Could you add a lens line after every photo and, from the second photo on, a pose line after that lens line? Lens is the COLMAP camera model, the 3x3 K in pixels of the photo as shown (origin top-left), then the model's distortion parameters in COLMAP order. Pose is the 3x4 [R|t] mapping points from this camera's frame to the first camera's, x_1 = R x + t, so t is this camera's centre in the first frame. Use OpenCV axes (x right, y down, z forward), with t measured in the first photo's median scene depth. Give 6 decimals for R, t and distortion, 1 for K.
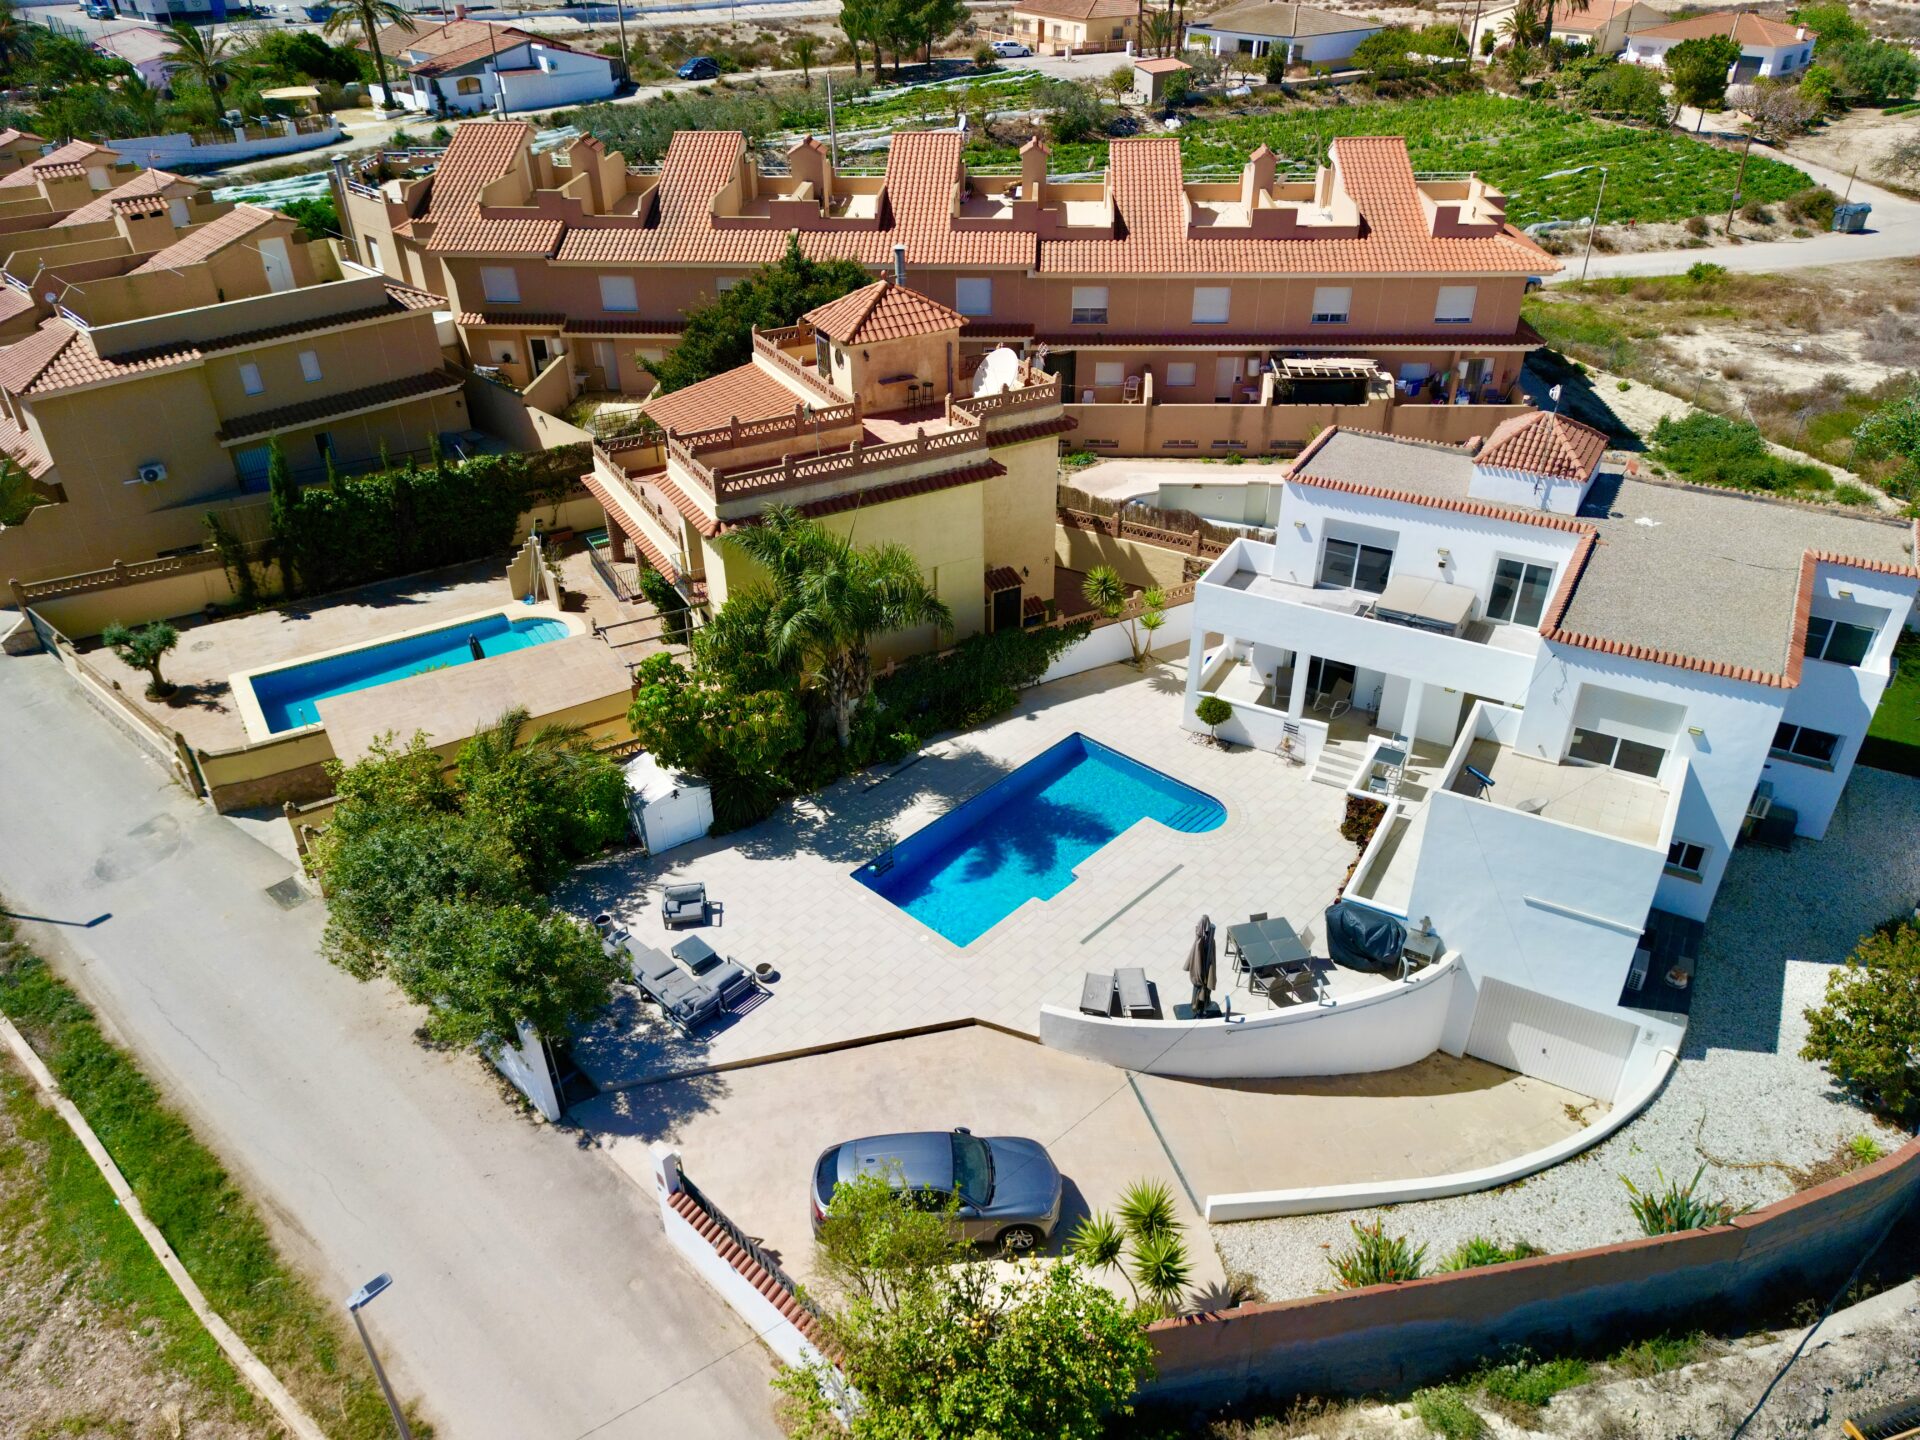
lens RADIAL K [[1345.7, 0, 960.0], [0, 1345.7, 720.0], [0, 0, 1]] dist [0.086412, -0.081113]
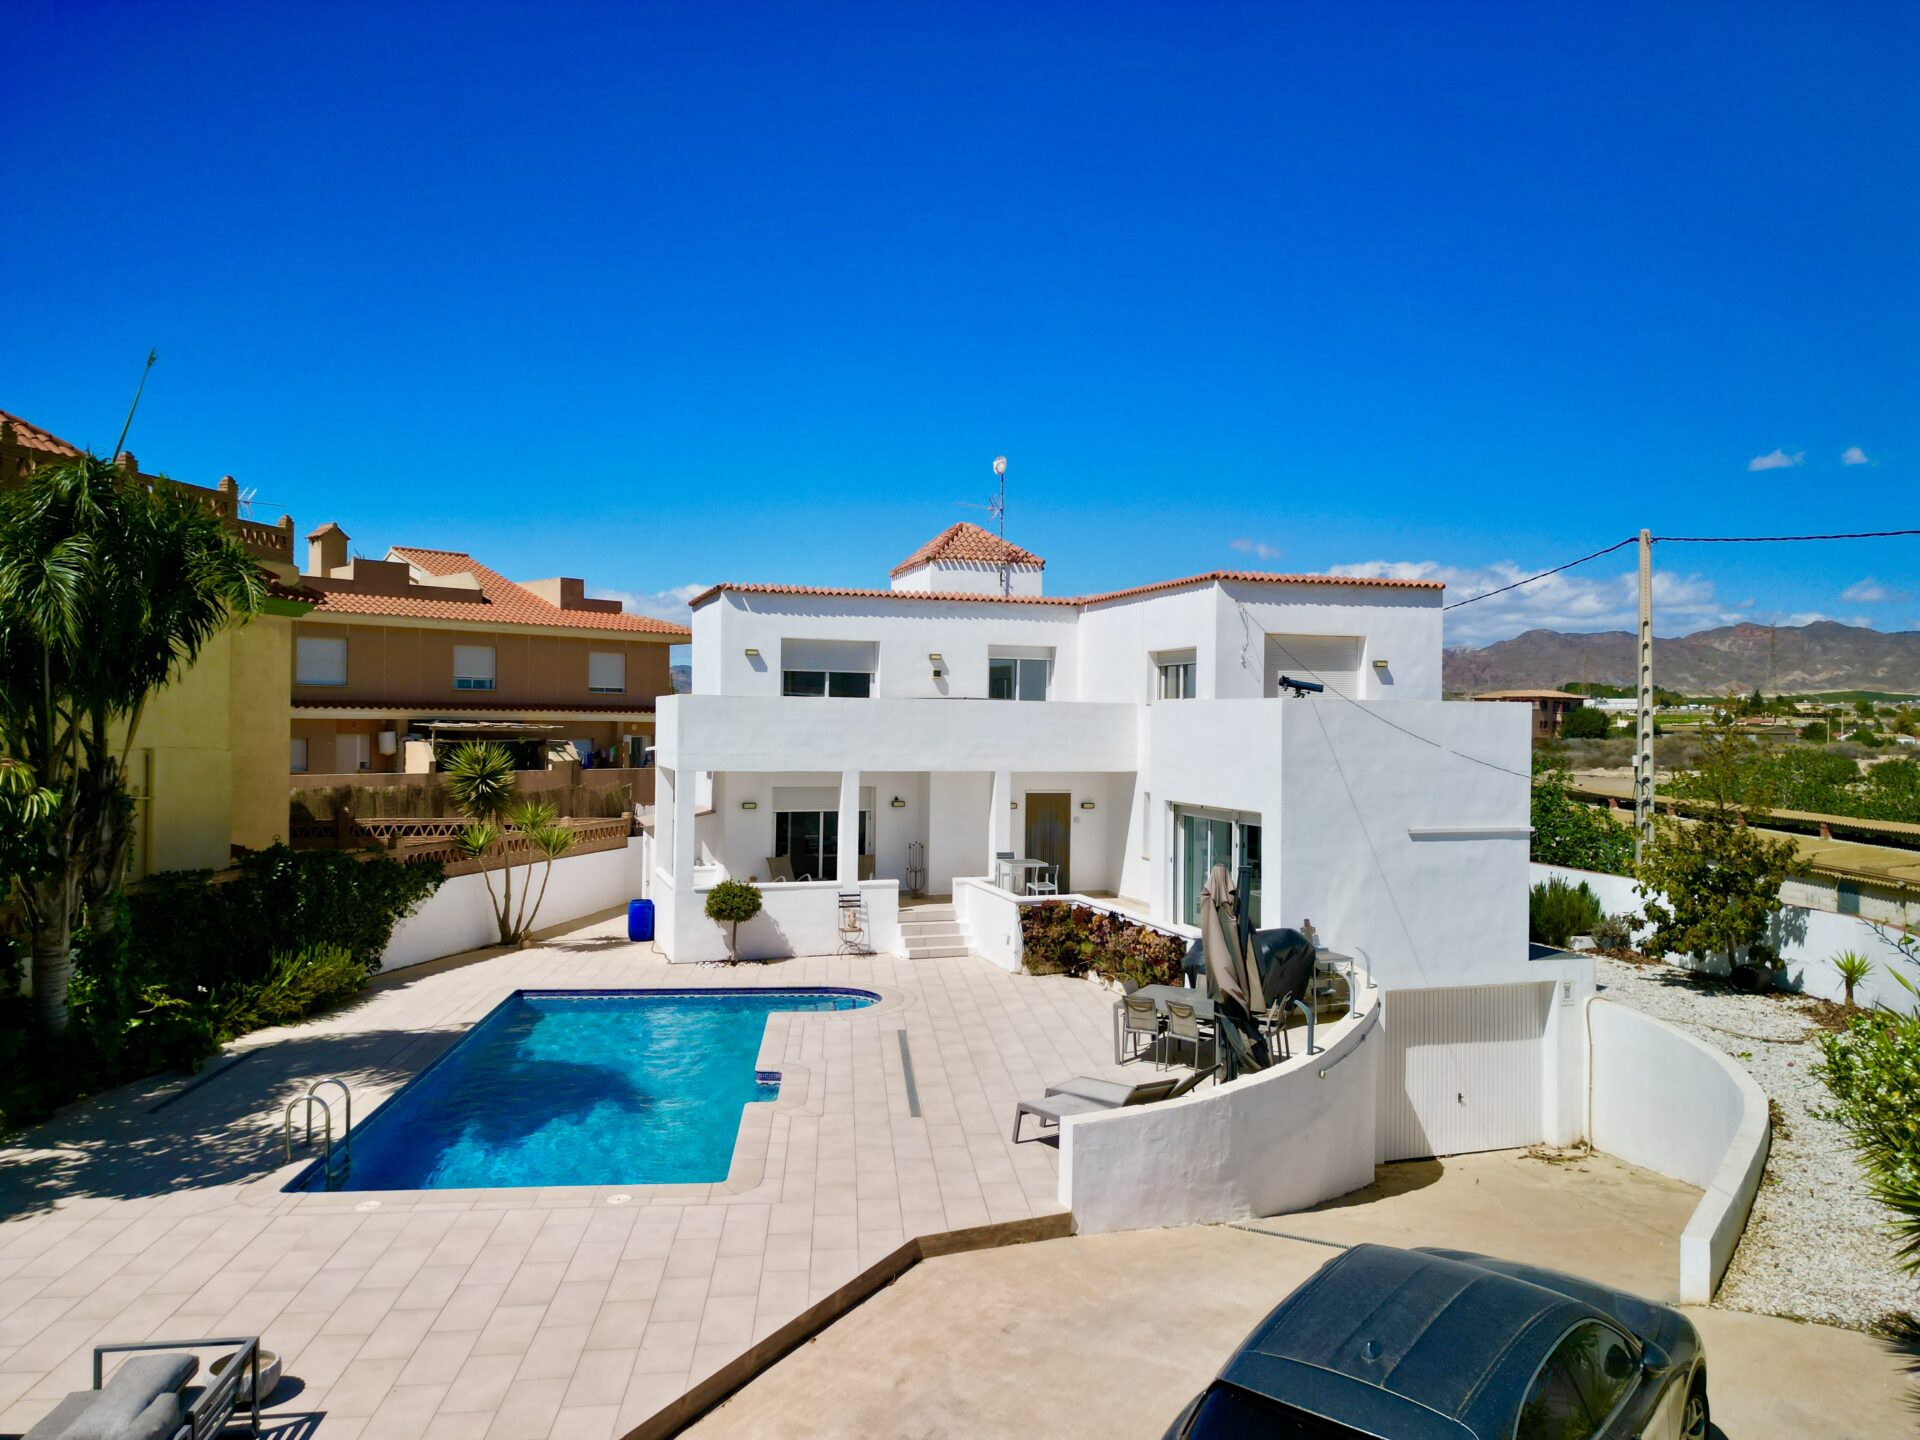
lens RADIAL K [[1345.7, 0, 960.0], [0, 1345.7, 720.0], [0, 0, 1]] dist [0.086412, -0.081113]
pose [[0.661488, 0.016756, 0.749768, -0.203616], [0.385176, 0.850226, -0.358826, 0.178434], [-0.643485, 0.526152, 0.555960, 0.524721]]
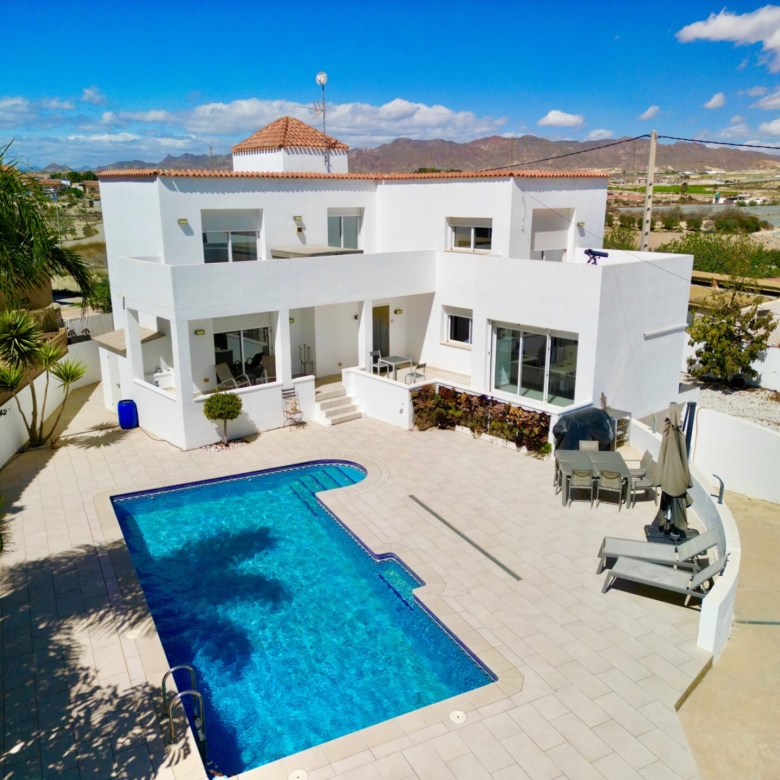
lens RADIAL K [[727.8, 0, 390.0], [0, 727.8, 390.0], [0, 0, 1]] dist [0.096235, -0.095350]
pose [[0.330531, -0.239052, 0.913019, -0.221094], [0.502440, 0.863482, 0.044188, 0.017690], [-0.798938, 0.444132, 0.405517, 0.677349]]
